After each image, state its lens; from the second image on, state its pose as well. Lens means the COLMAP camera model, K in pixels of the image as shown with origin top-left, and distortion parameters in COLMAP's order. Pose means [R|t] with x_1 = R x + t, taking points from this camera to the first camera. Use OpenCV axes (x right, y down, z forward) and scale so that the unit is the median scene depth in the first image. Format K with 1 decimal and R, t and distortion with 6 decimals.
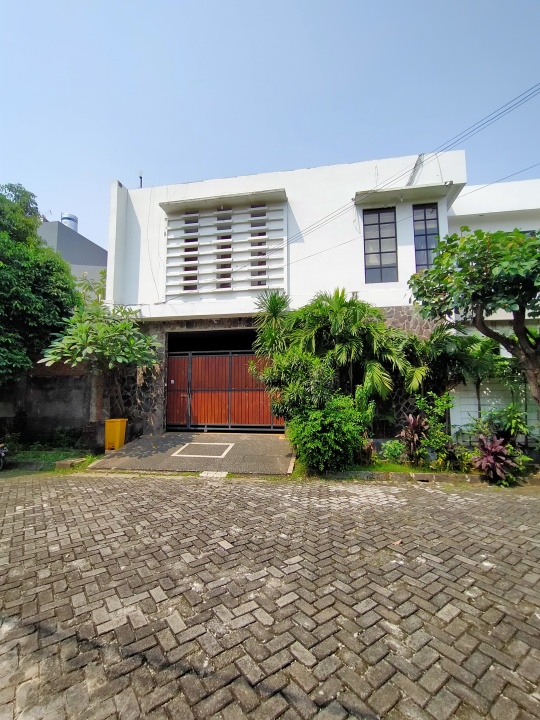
lens RADIAL K [[335.5, 0, 270.2], [0, 335.5, 357.9], [0, 0, 1]] dist [0.002557, 0.001052]
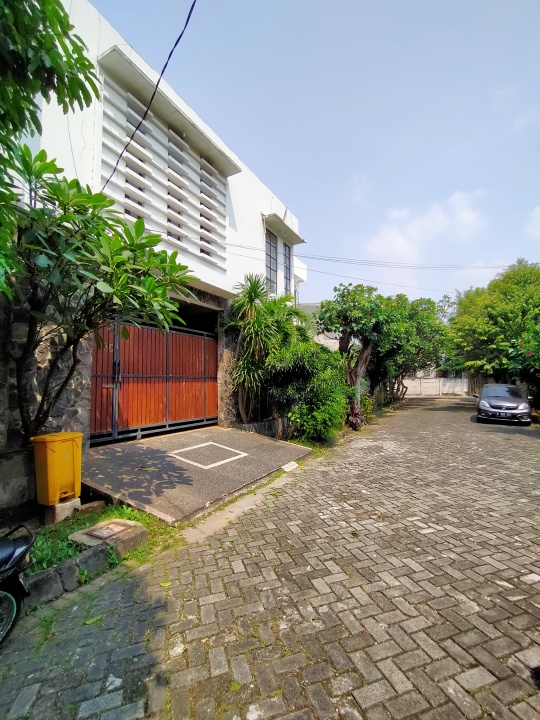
lens RADIAL K [[335.5, 0, 271.8], [0, 335.5, 358.5], [0, 0, 1]] dist [0.002557, 0.001052]
pose [[0.313771, 0.072678, 0.946713, -0.970442], [-0.085315, 0.995191, -0.048124, 0.089998], [-0.945658, -0.065669, 0.318462, 0.694430]]
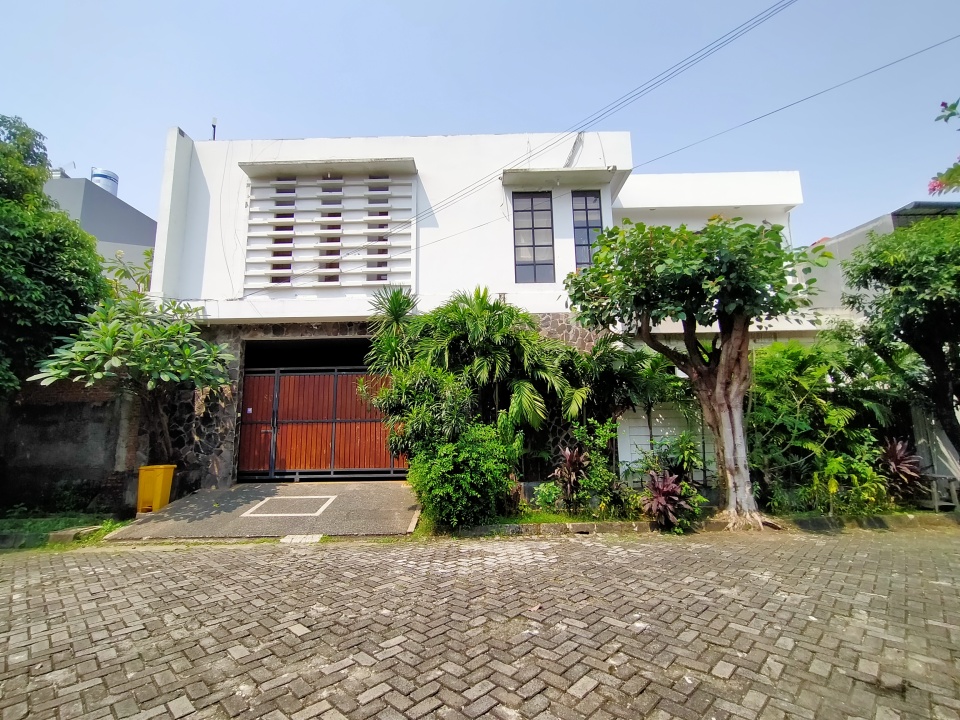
lens RADIAL K [[447.3, 0, 476.3], [0, 447.3, 355.7], [0, 0, 1]] dist [0.002557, 0.001052]
pose [[0.987390, 0.013944, 0.157688, 0.036677], [-0.003736, 0.997888, -0.064847, 0.020094], [-0.158260, 0.063440, 0.985357, -0.010093]]
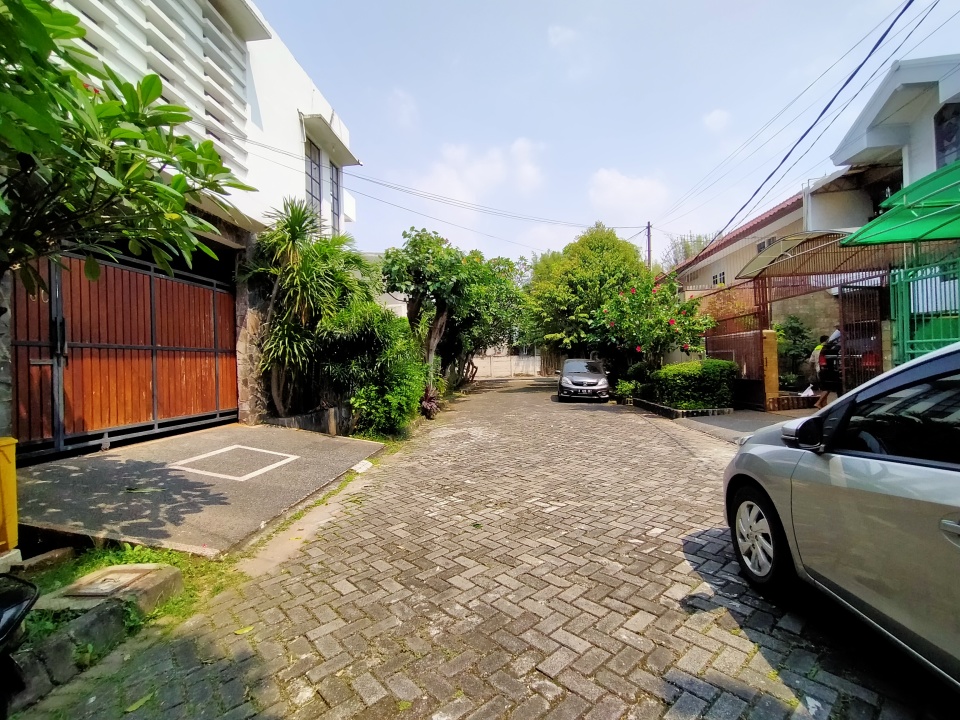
lens RADIAL K [[447.3, 0, 478.2], [0, 447.3, 357.9], [0, 0, 1]] dist [0.002557, 0.001052]
pose [[-0.084028, 0.019333, 0.996276, -0.993922], [-0.069946, 0.997231, -0.025250, 0.118589], [-0.994006, -0.071807, -0.082443, 0.769233]]
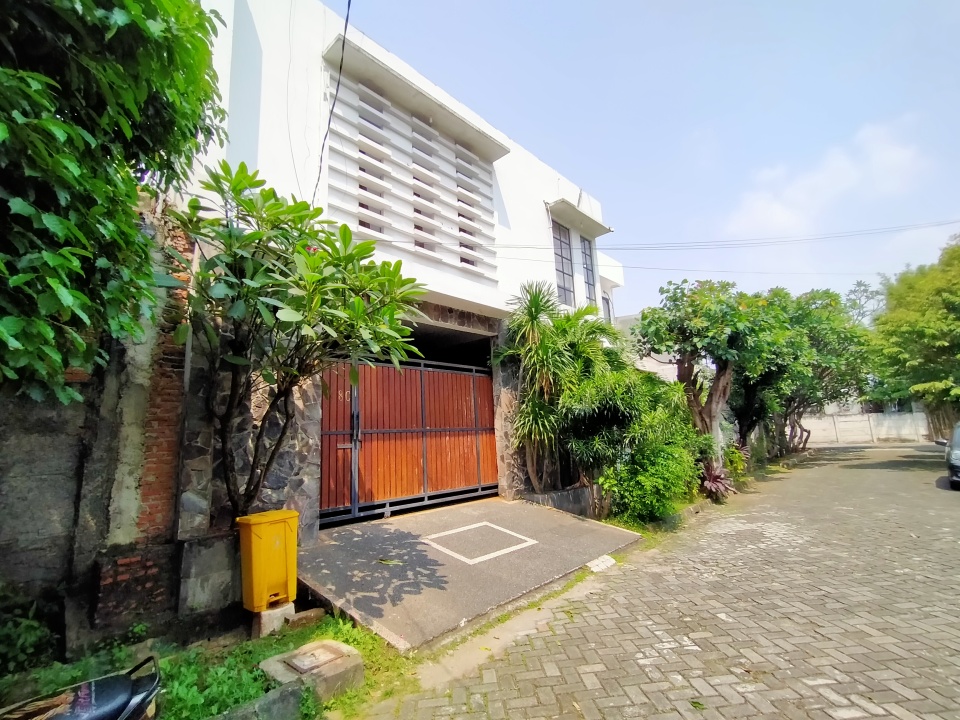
lens RADIAL K [[447.3, 0, 475.9], [0, 447.3, 355.9], [0, 0, 1]] dist [0.002557, 0.001052]
pose [[0.545513, 0.131337, 0.827748, -0.898203], [-0.040762, 0.990634, -0.130318, 0.084190], [-0.837111, 0.037349, 0.545757, 0.662356]]
